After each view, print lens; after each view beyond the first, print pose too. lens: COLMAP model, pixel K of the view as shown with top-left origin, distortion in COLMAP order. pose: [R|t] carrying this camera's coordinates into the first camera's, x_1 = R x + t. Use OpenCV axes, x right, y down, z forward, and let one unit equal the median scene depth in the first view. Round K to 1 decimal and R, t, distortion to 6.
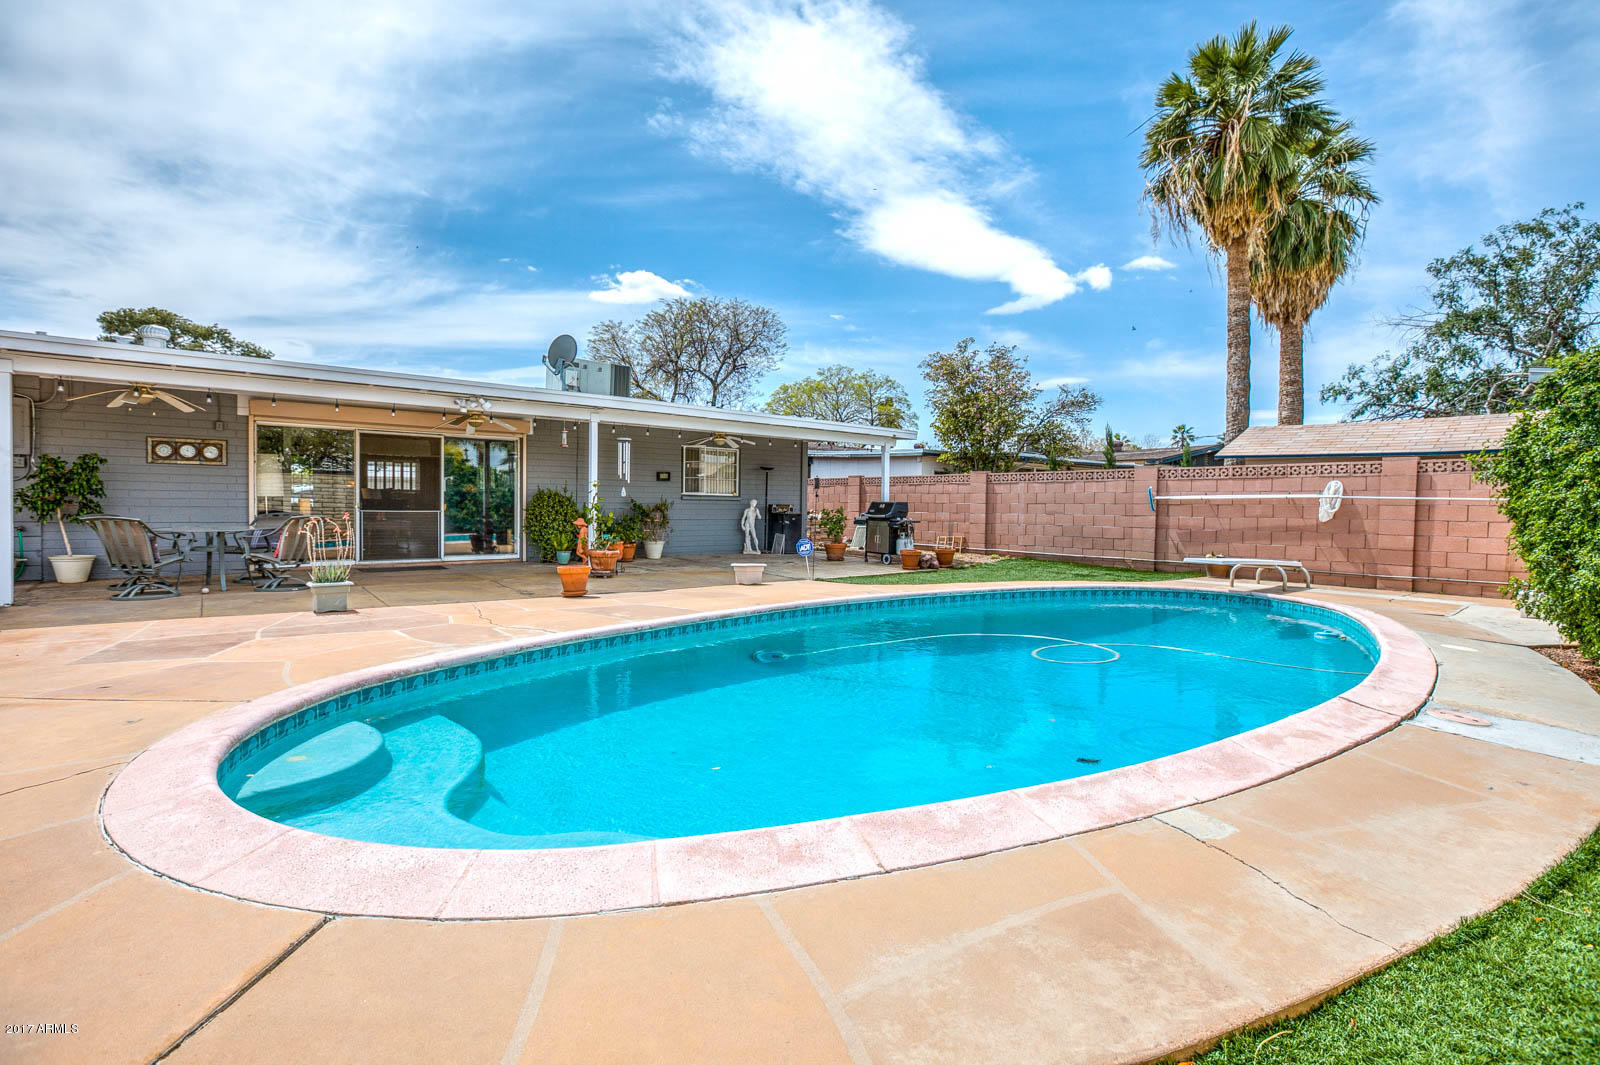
lens RADIAL K [[735.2, 0, 804.6], [0, 735.2, 535.3], [0, 0, 1]] dist [-0.049496, 0.015013]
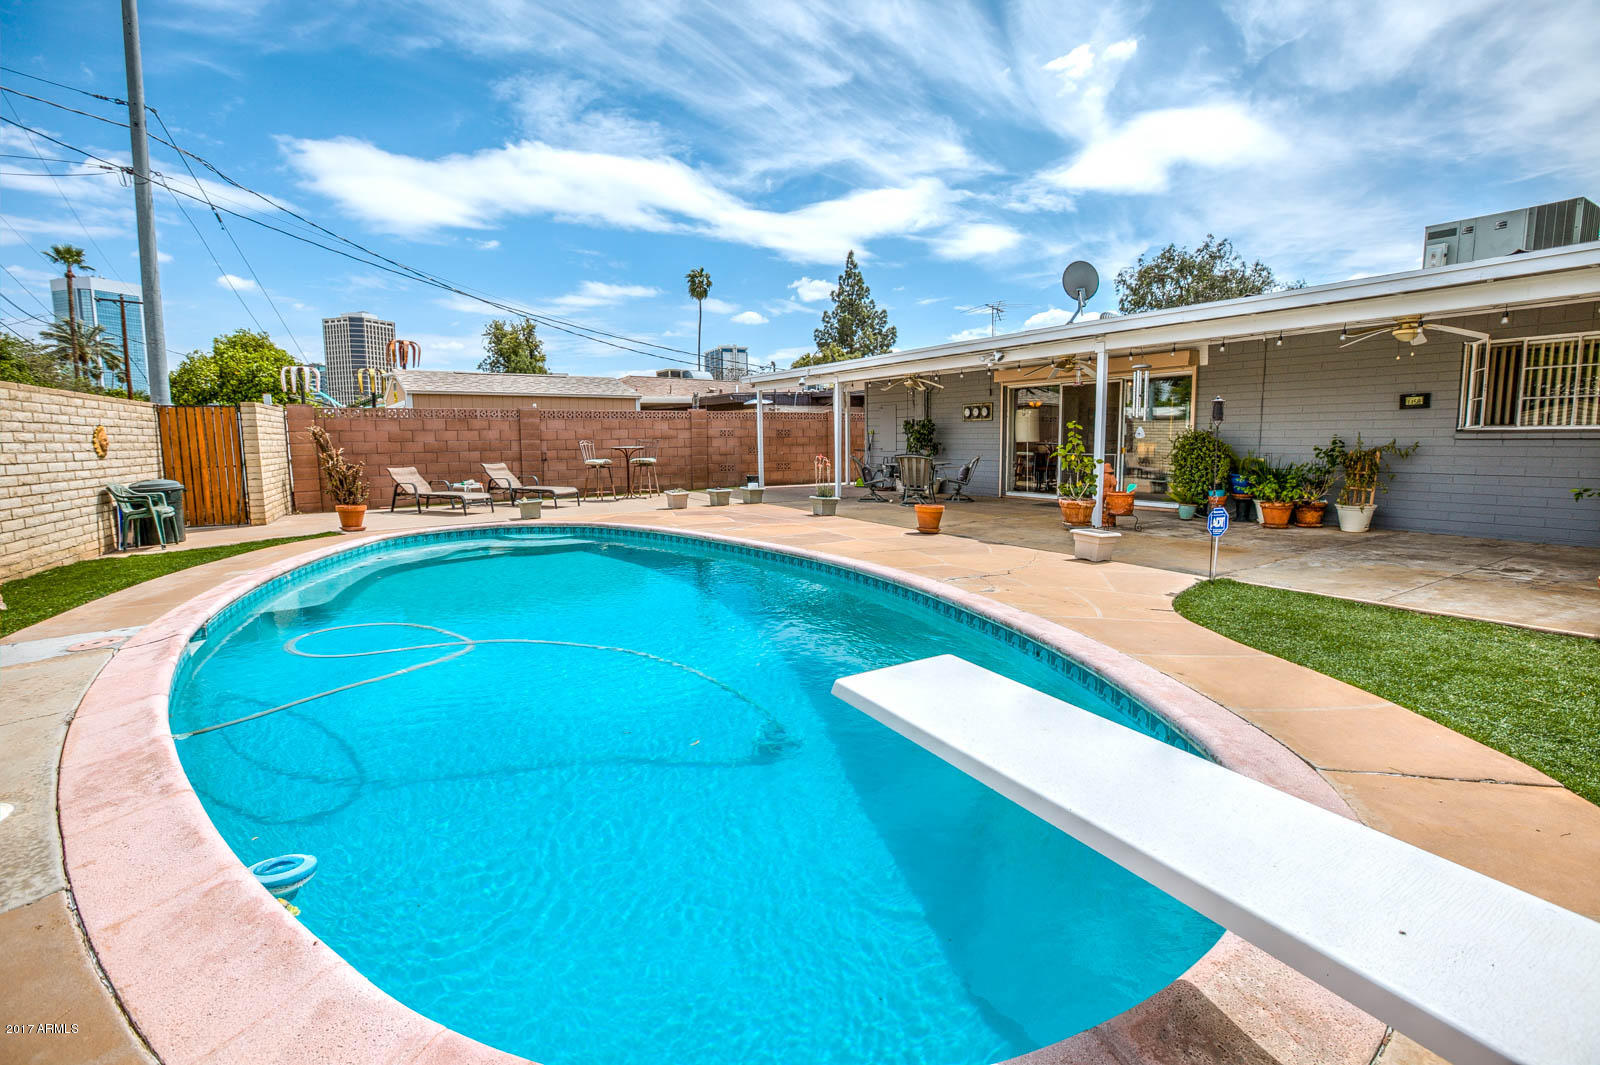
lens RADIAL K [[736.7, 0, 809.6], [0, 736.7, 524.5], [0, 0, 1]] dist [-0.050251, 0.014855]
pose [[-0.204932, 0.101212, -0.973529, 0.488582], [-0.037048, 0.993124, 0.111048, -0.026407], [0.978075, 0.058825, -0.199773, 0.639482]]
